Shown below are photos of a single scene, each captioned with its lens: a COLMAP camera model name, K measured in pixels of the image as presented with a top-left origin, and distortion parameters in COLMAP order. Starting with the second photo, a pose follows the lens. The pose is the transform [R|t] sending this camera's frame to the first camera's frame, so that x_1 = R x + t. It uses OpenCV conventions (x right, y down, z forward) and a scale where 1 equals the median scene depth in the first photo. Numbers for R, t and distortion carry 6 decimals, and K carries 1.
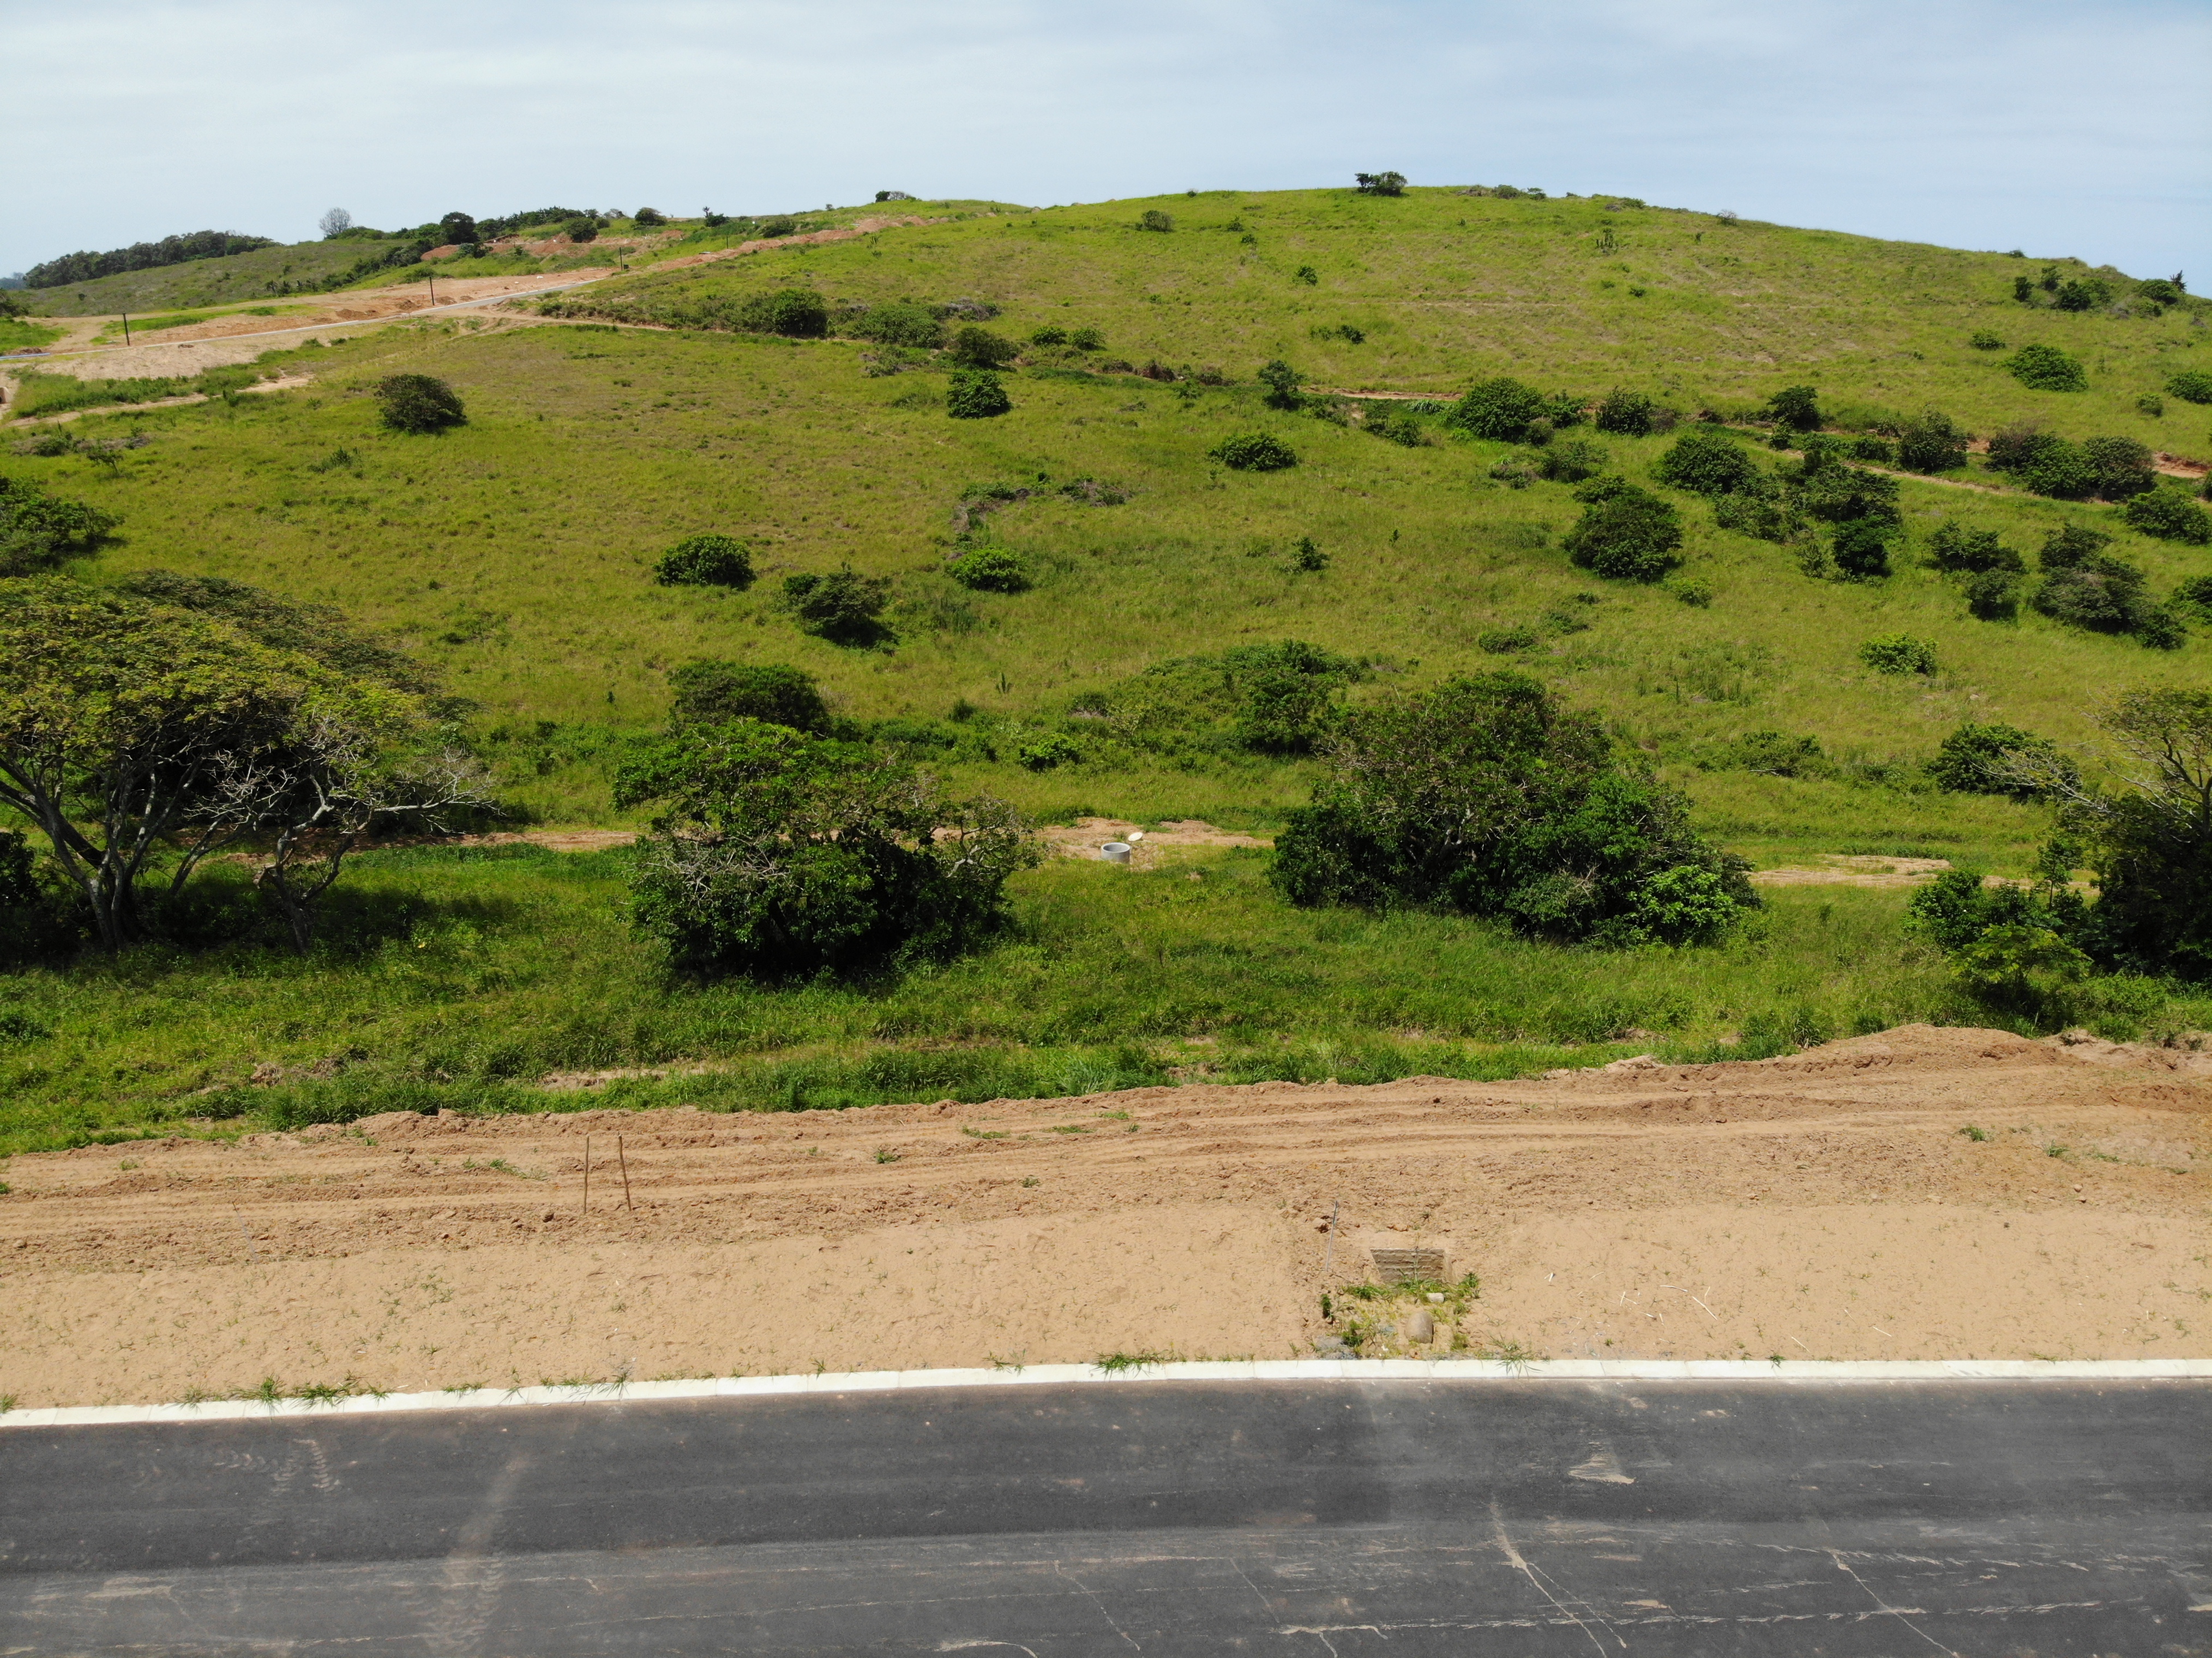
lens RADIAL K [[1635.1, 0, 1124.7], [0, 1635.1, 830.0], [0, 0, 1]] dist [0.045030, -0.154760]
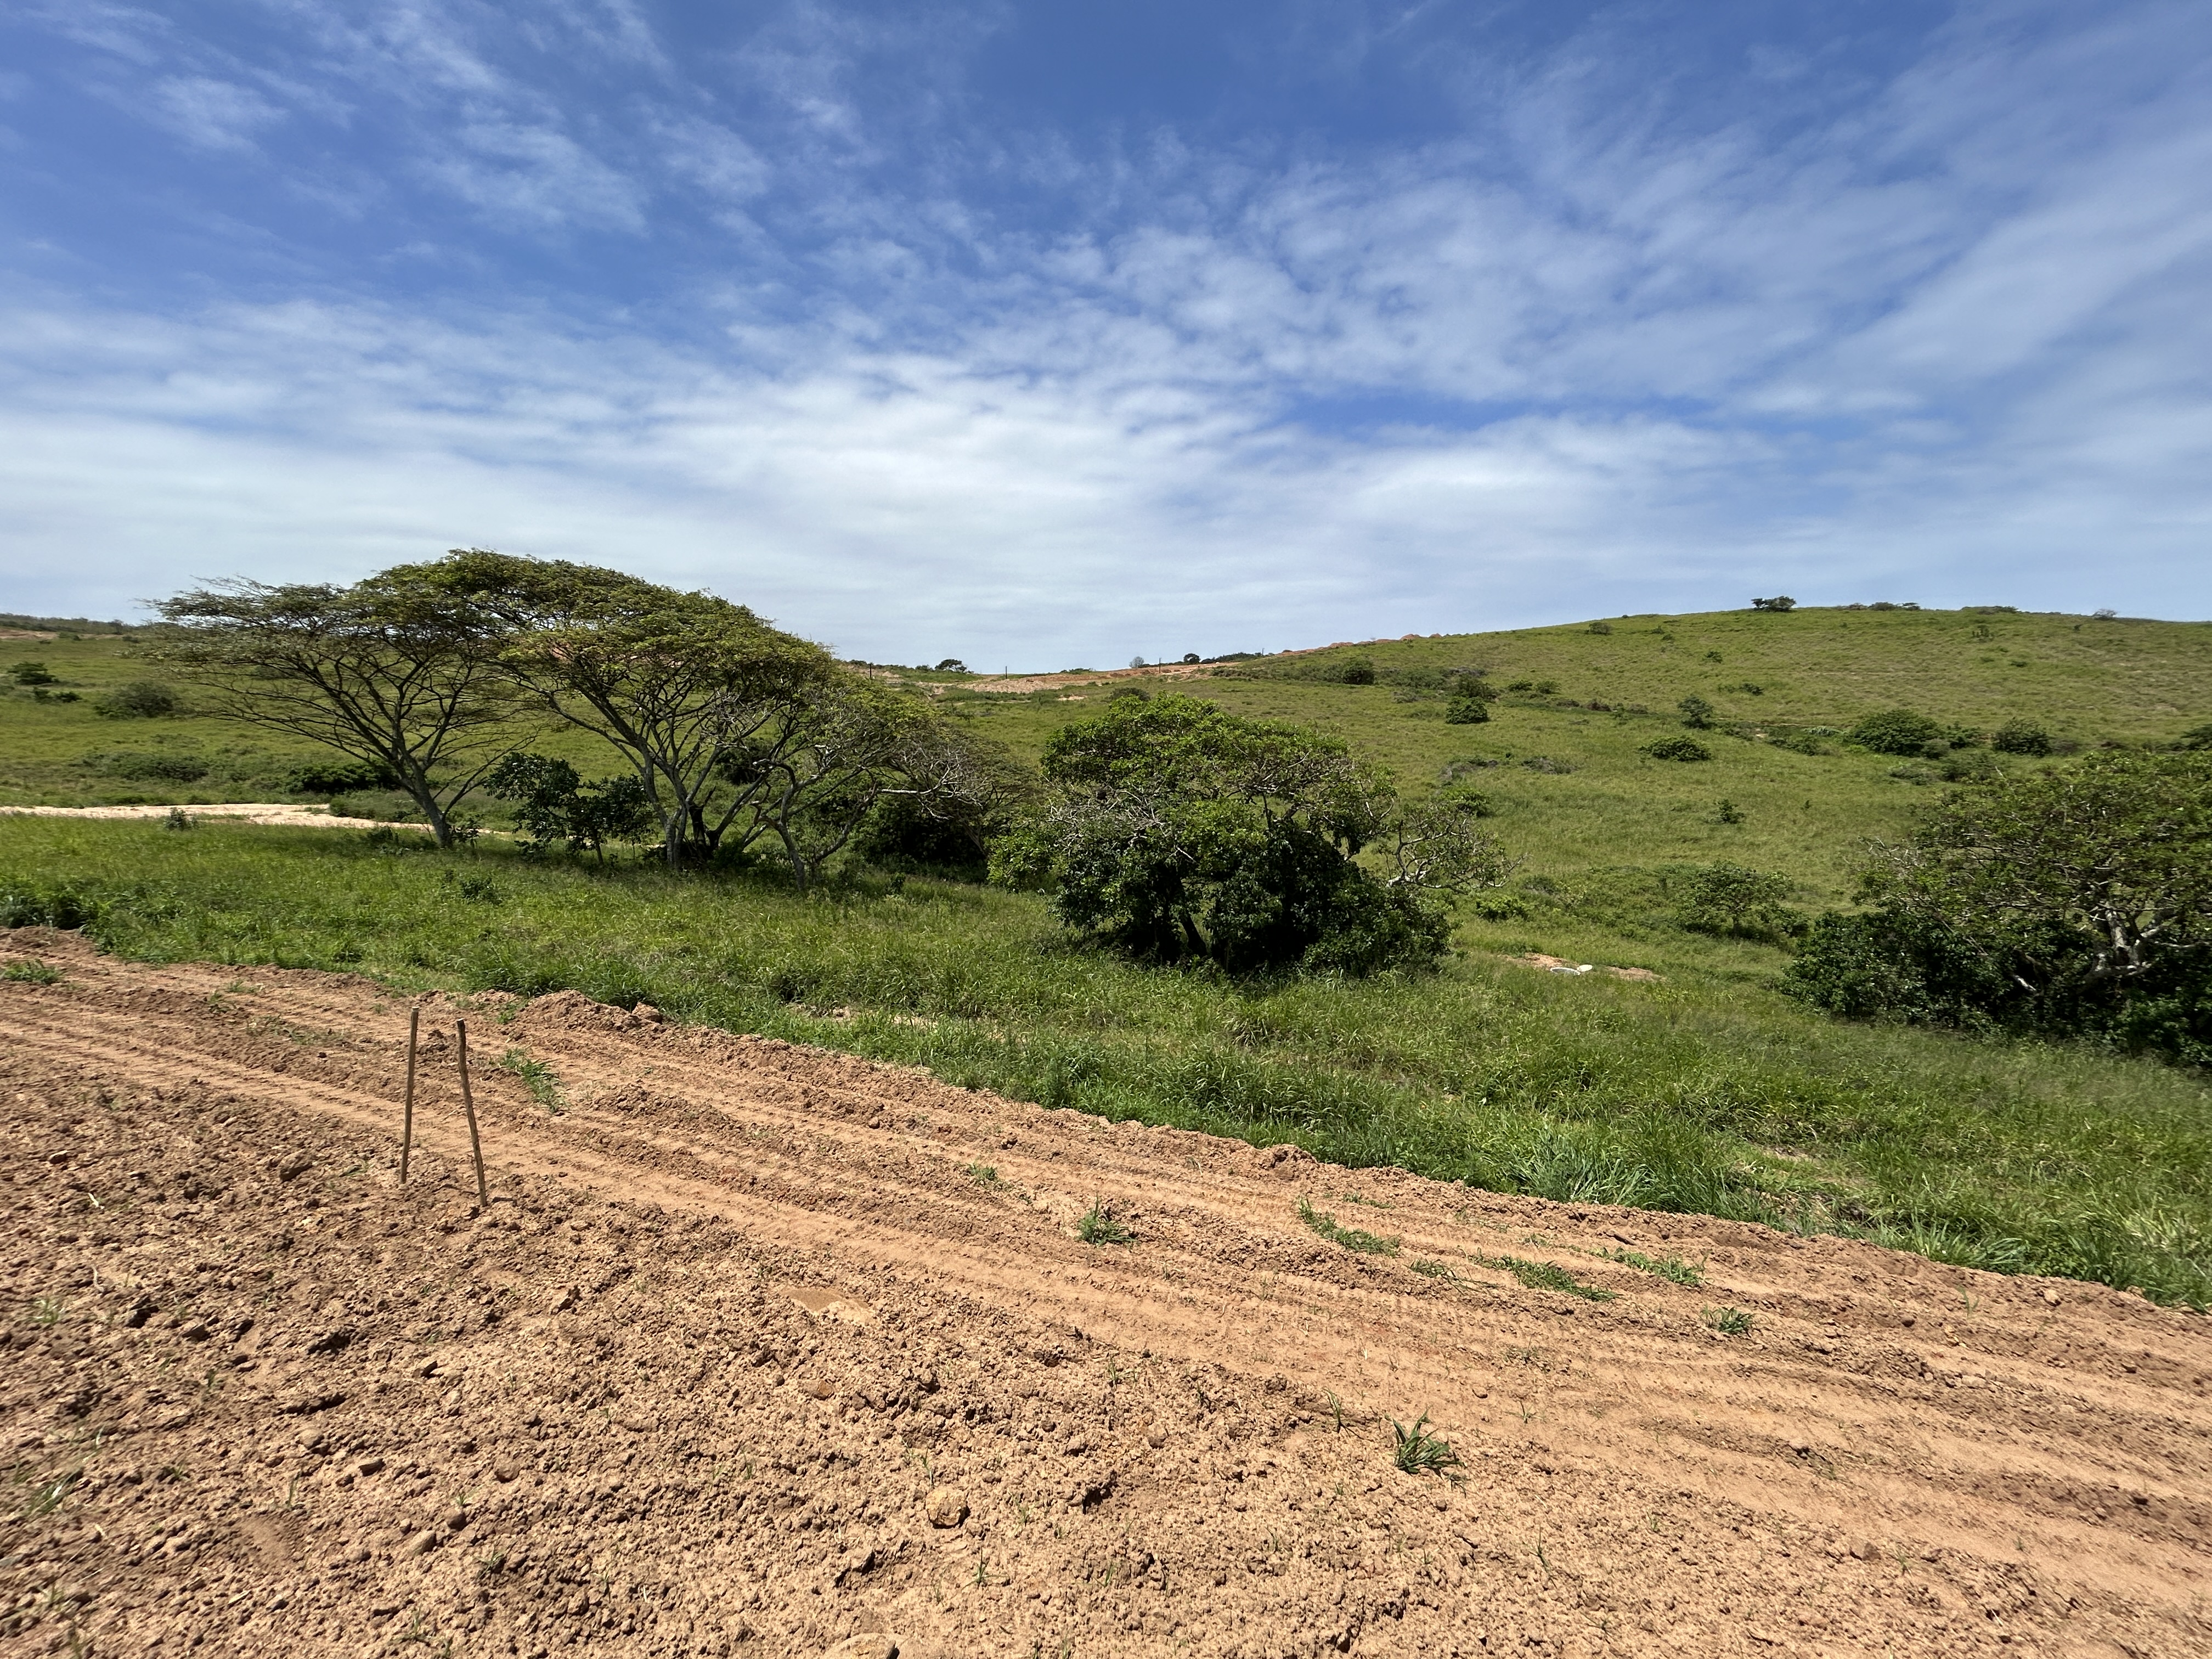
lens RADIAL K [[896.2, 0, 1113.4], [0, 896.2, 821.8], [0, 0, 1]] dist [-0.001761, 0.000190]
pose [[0.894405, 0.068095, -0.442043, -0.006990], [-0.153844, 0.974873, -0.161103, 0.021783], [0.419966, 0.212097, 0.882408, 0.128460]]
